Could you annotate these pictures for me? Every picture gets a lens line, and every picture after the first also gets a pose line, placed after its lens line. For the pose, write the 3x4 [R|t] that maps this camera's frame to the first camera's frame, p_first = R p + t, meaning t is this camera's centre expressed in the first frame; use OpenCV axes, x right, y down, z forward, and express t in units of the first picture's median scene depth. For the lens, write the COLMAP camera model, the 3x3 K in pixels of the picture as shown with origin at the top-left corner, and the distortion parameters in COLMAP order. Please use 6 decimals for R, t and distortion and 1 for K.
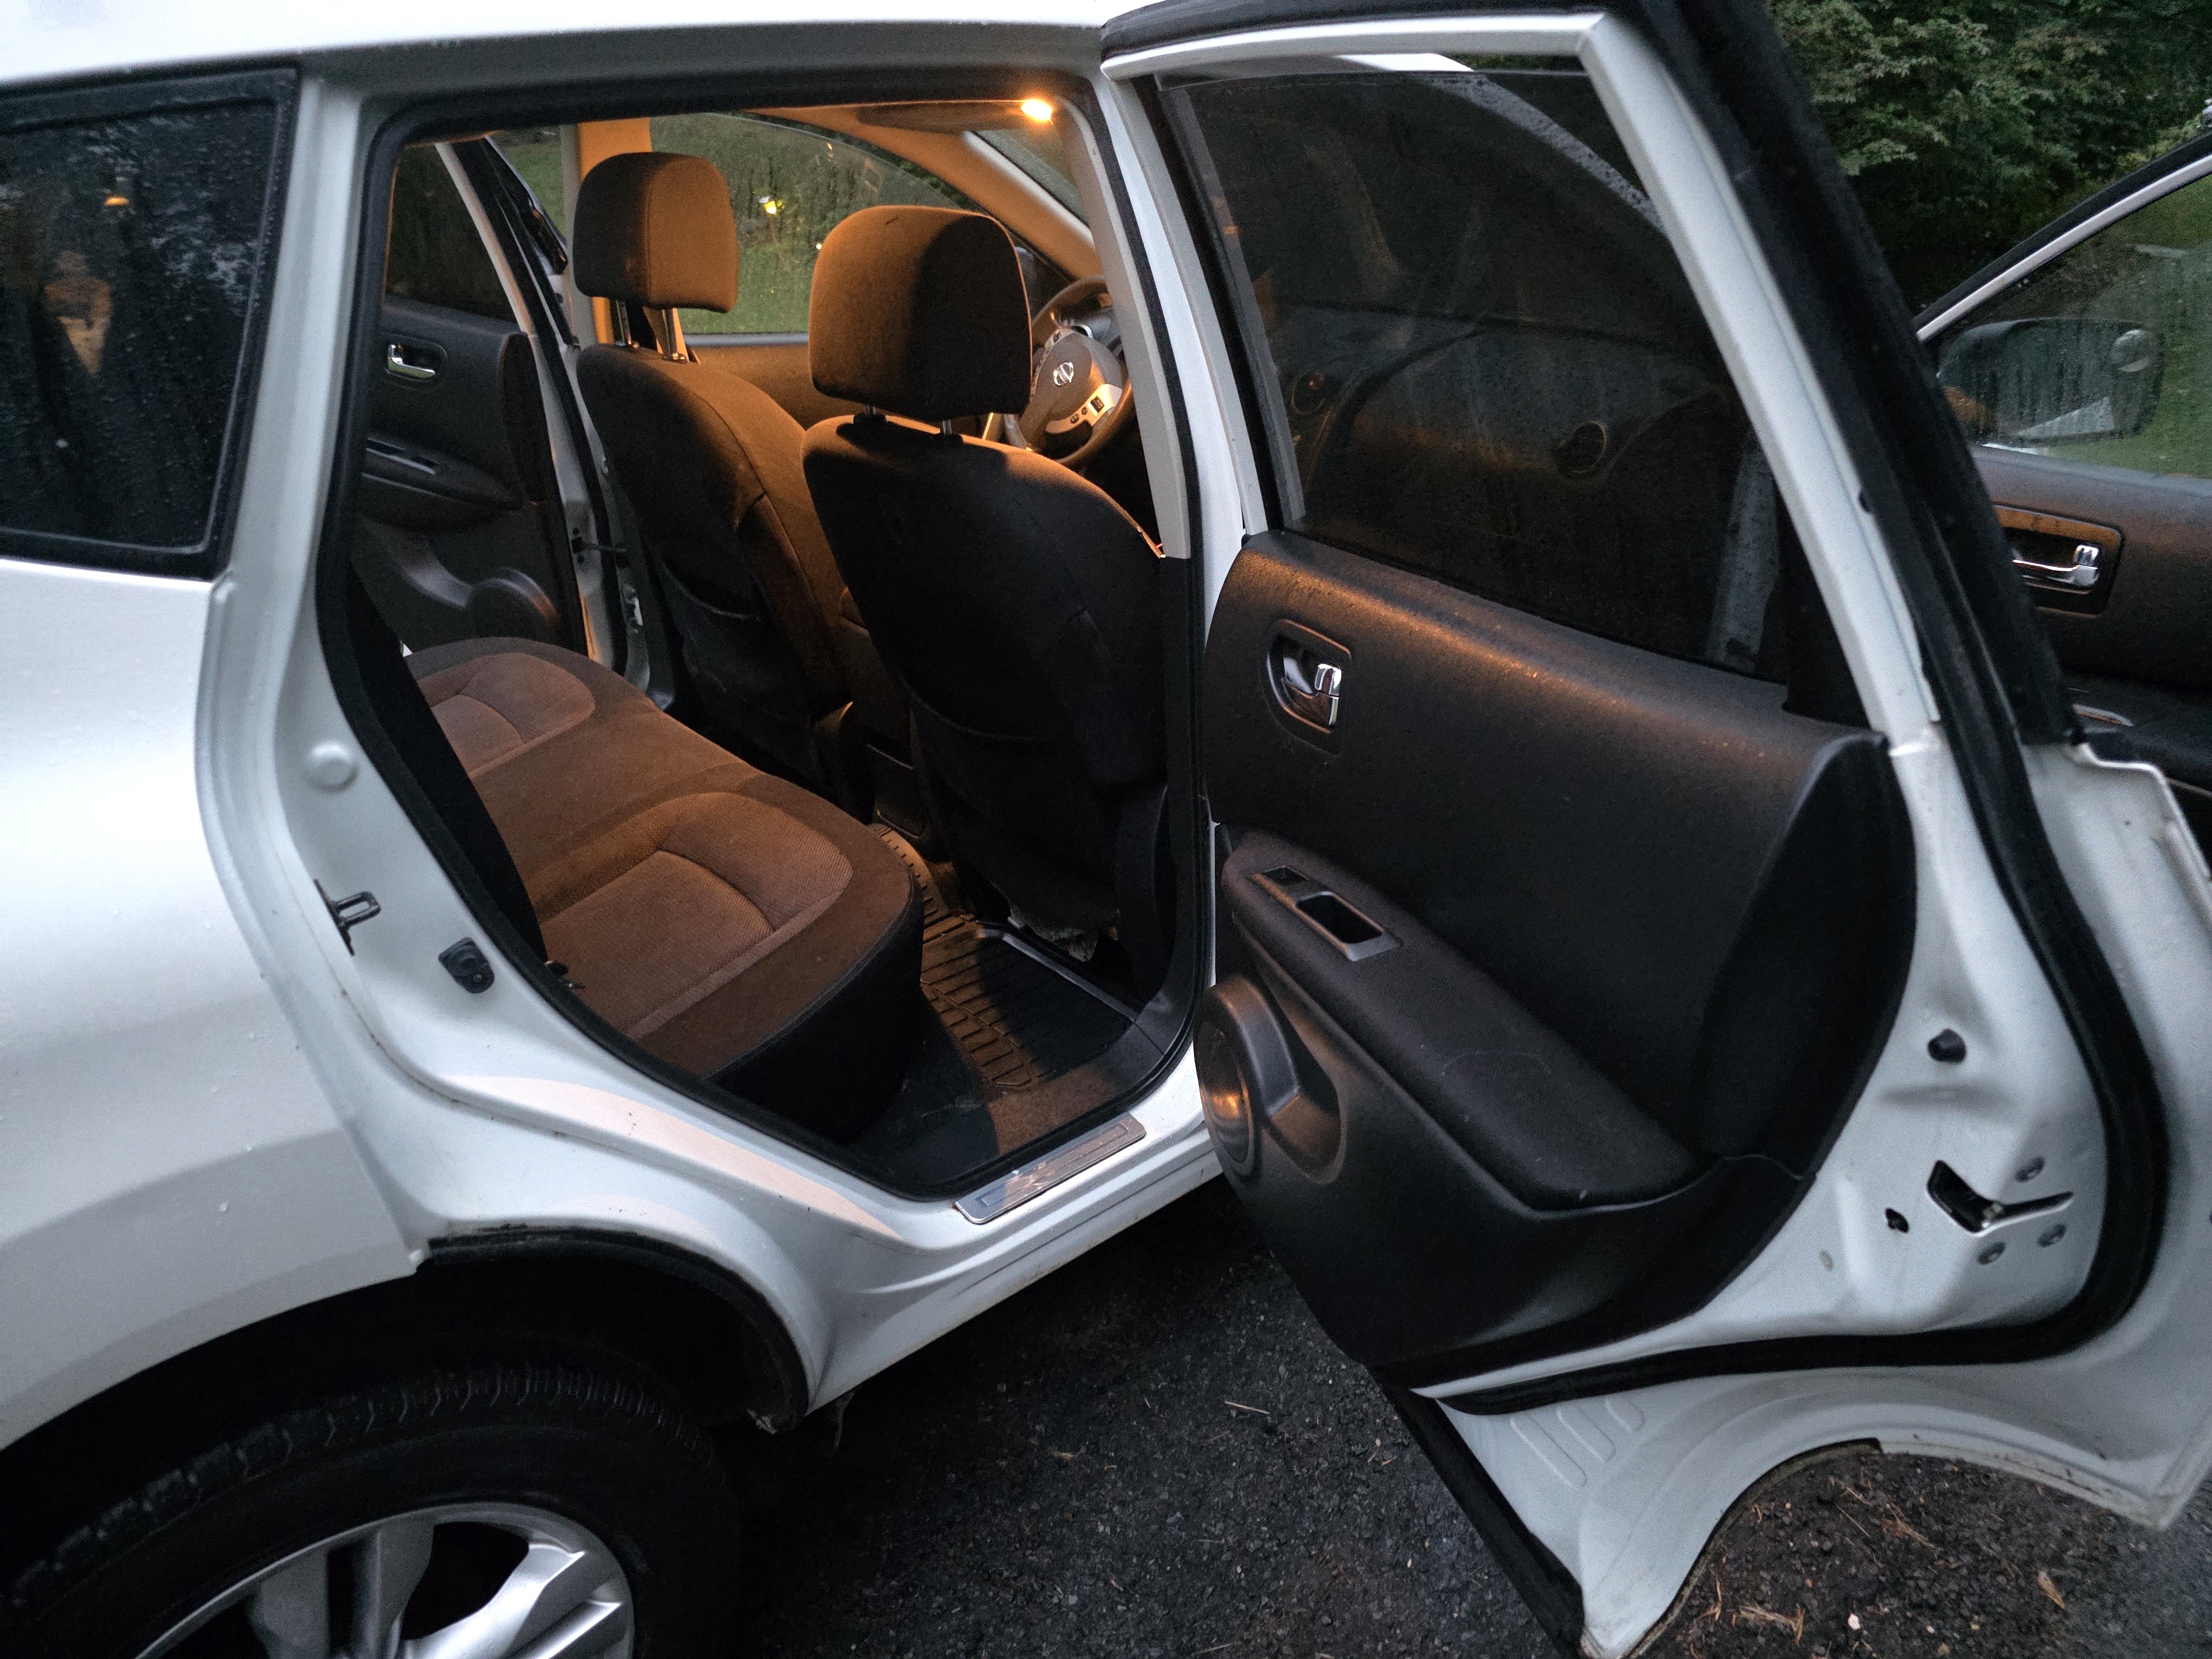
lens RADIAL K [[1547.1, 0, 1073.7], [0, 1547.1, 836.6], [0, 0, 1]] dist [0.037746, -0.031689]
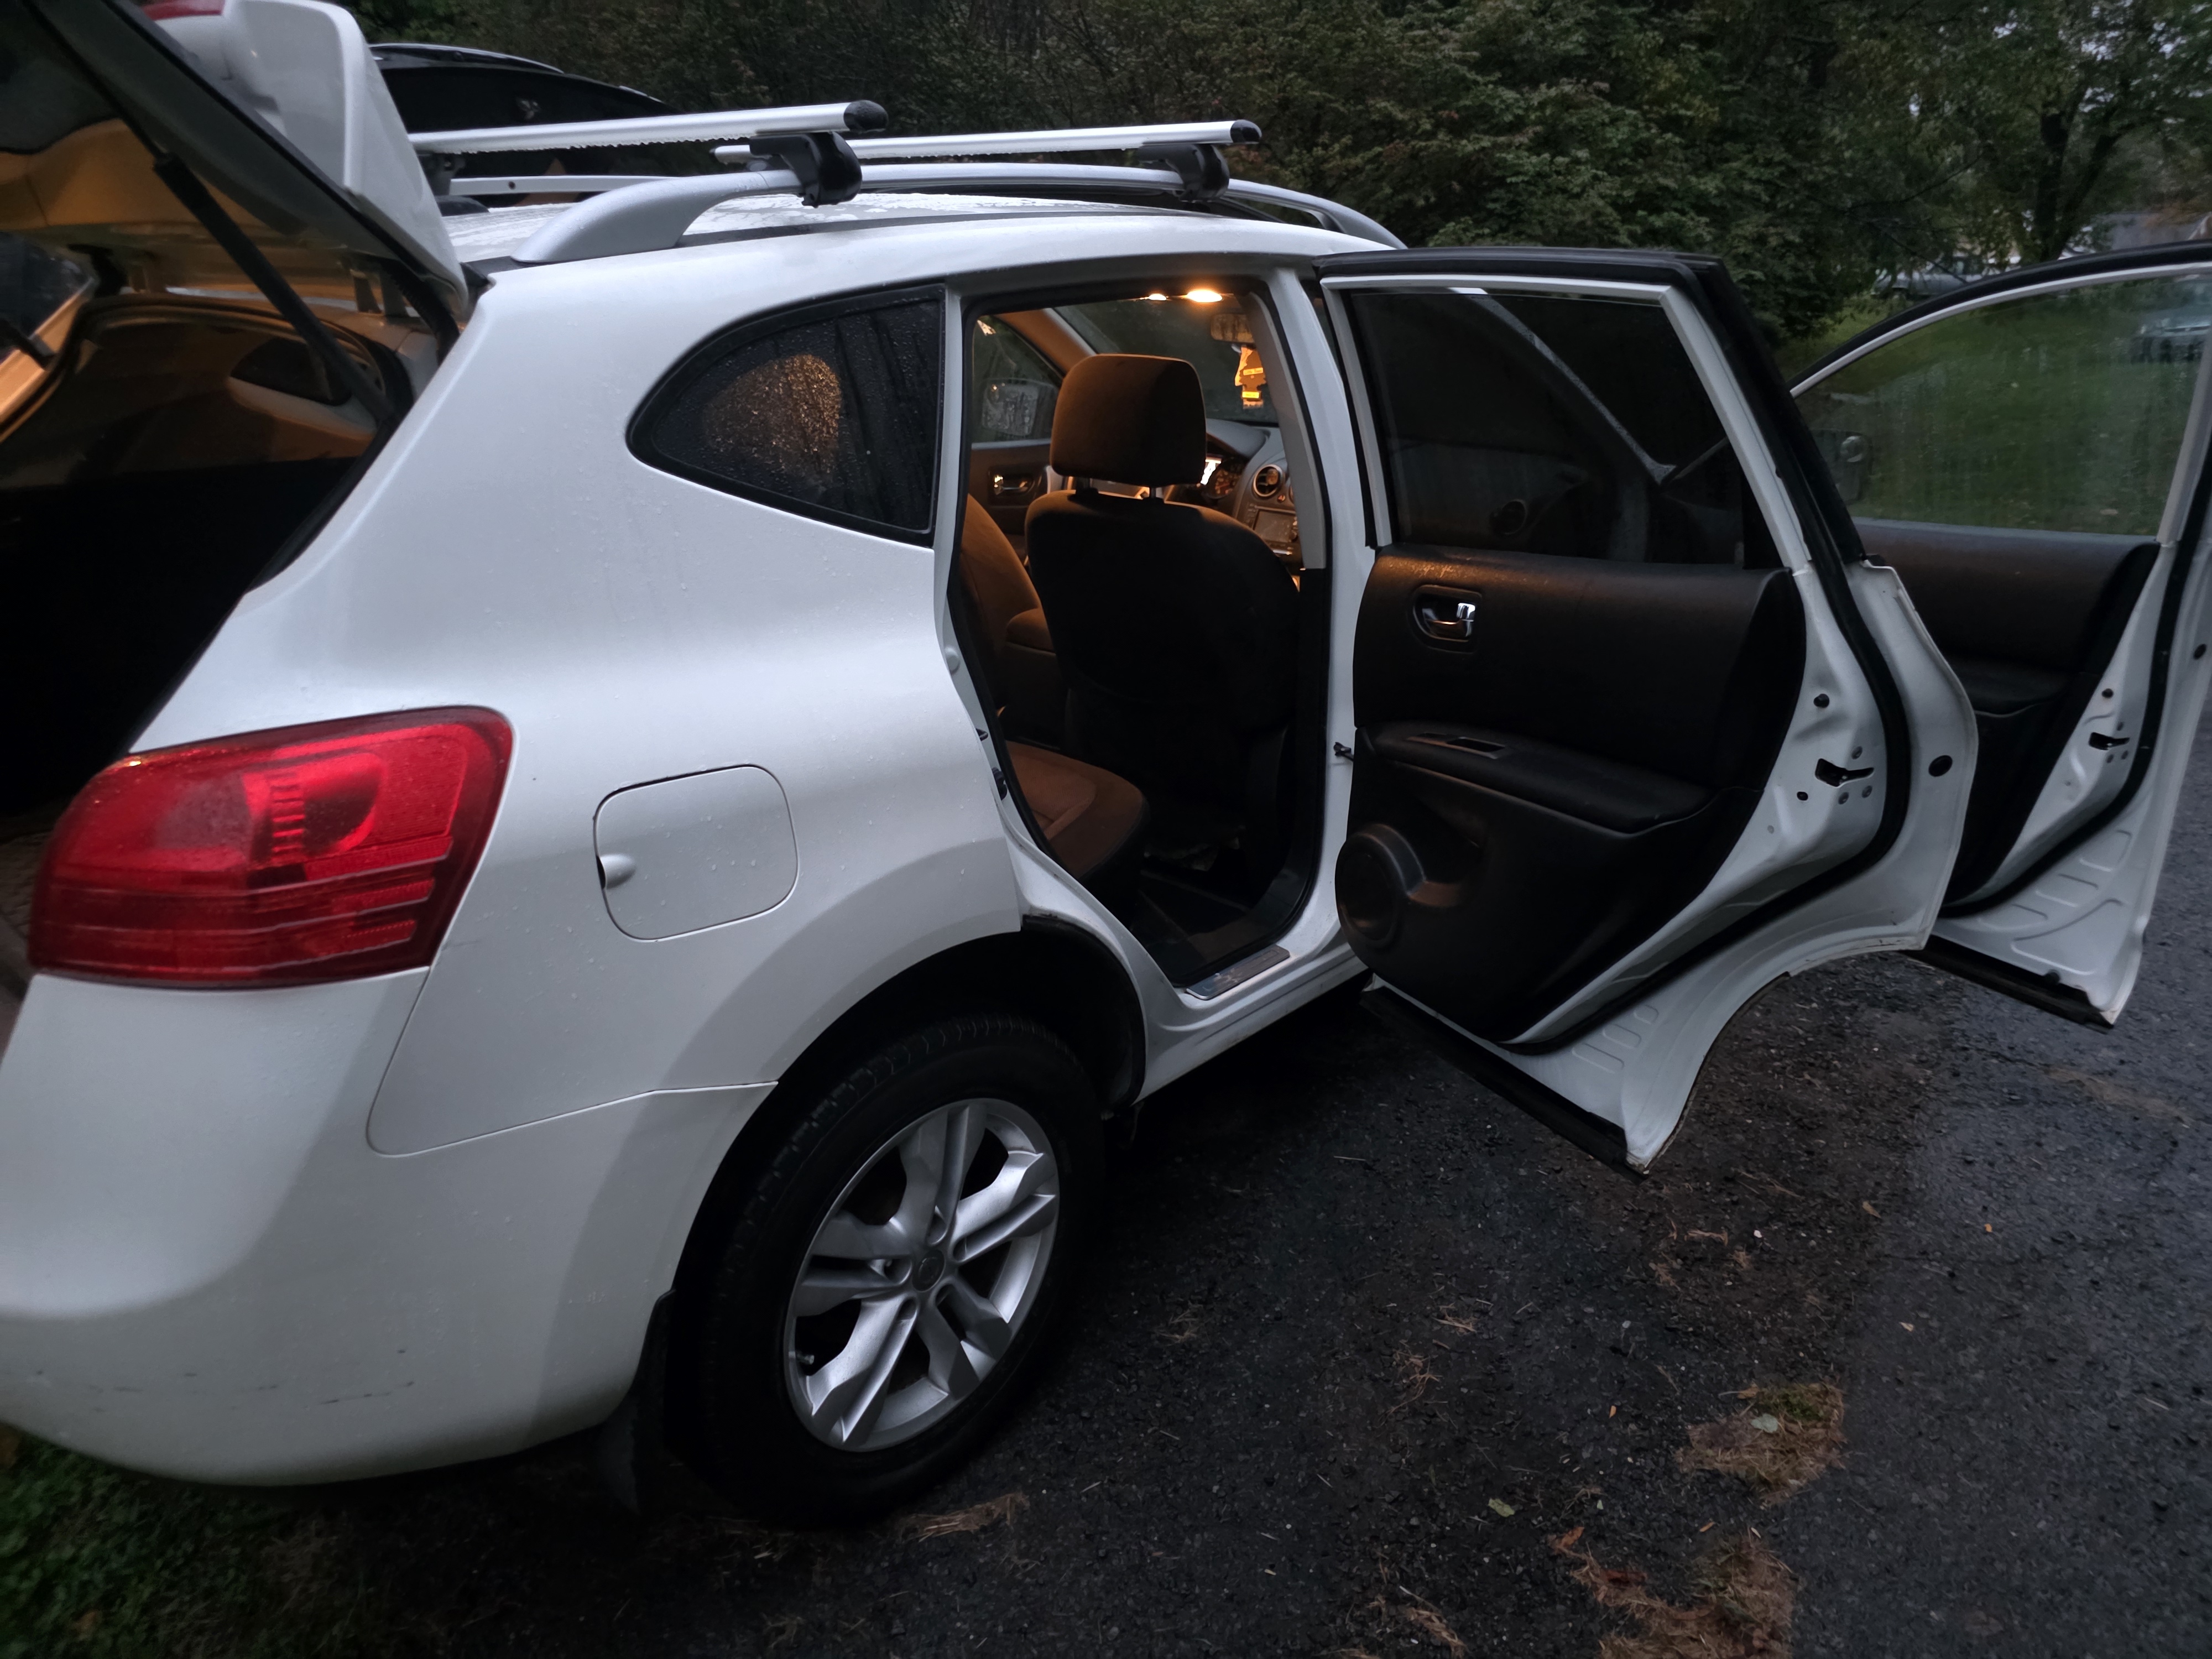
lens RADIAL K [[1528.9, 0, 1106.0], [0, 1528.9, 829.5], [0, 0, 1]] dist [0.043262, -0.029911]
pose [[0.989809, -0.032088, 0.138736, -0.336835], [0.043562, 0.995804, -0.080475, 0.184725], [-0.135572, 0.085698, 0.987054, -0.457238]]
